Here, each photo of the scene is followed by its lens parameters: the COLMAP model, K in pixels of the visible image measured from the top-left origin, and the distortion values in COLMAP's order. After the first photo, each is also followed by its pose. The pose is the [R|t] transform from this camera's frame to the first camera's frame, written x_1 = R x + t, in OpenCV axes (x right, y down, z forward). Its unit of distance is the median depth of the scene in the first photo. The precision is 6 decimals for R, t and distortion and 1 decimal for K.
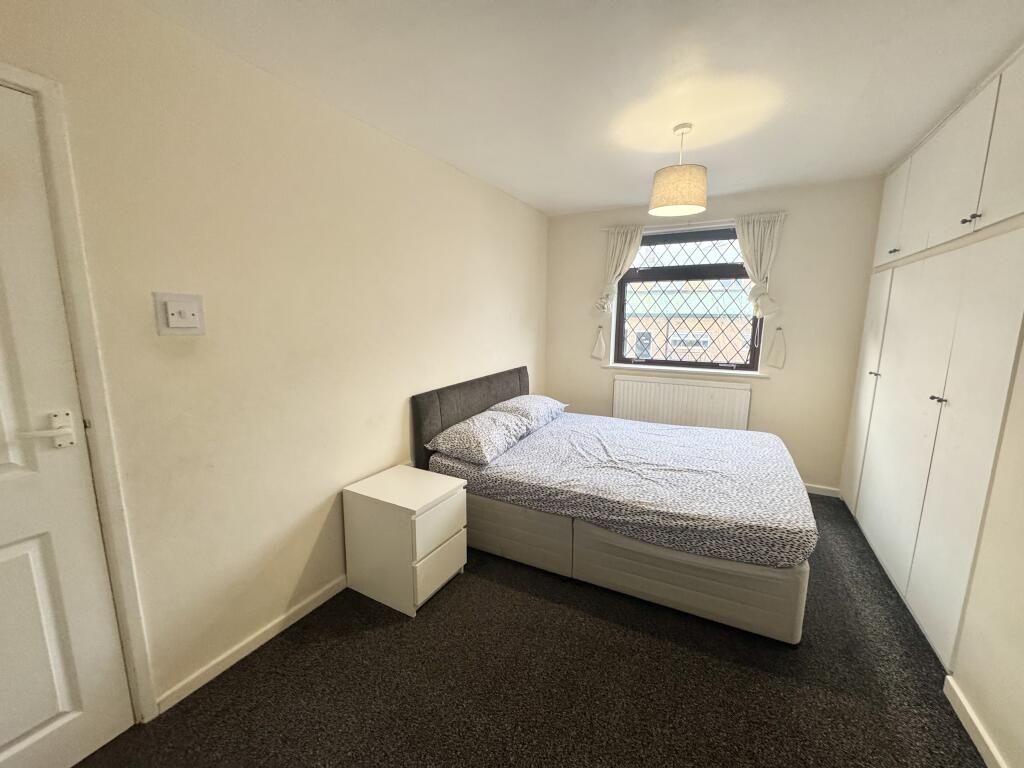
lens RADIAL K [[405.4, 0, 510.8], [0, 405.4, 384.4], [0, 0, 1]] dist [0.000362, 0.000114]
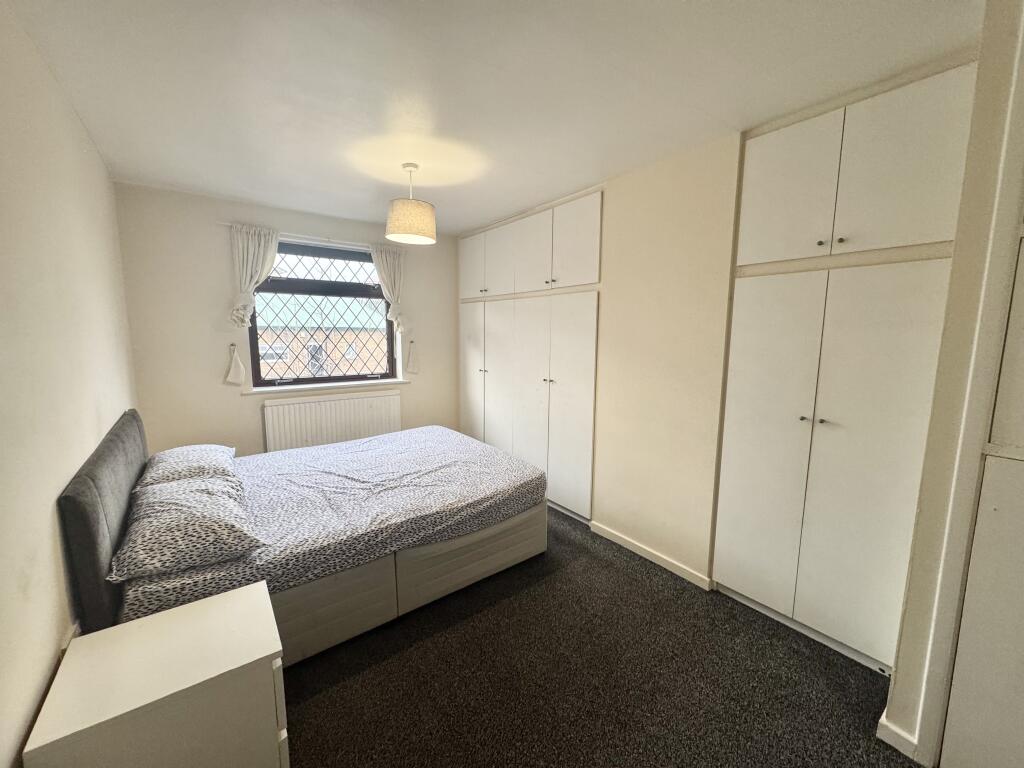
lens RADIAL K [[405.4, 0, 513.7], [0, 405.4, 384.6], [0, 0, 1]] dist [0.000362, 0.000114]
pose [[0.414812, -0.119060, 0.902084, -0.414176], [0.143264, 0.987583, 0.064466, -0.054924], [-0.898558, 0.102495, 0.426718, 0.255802]]
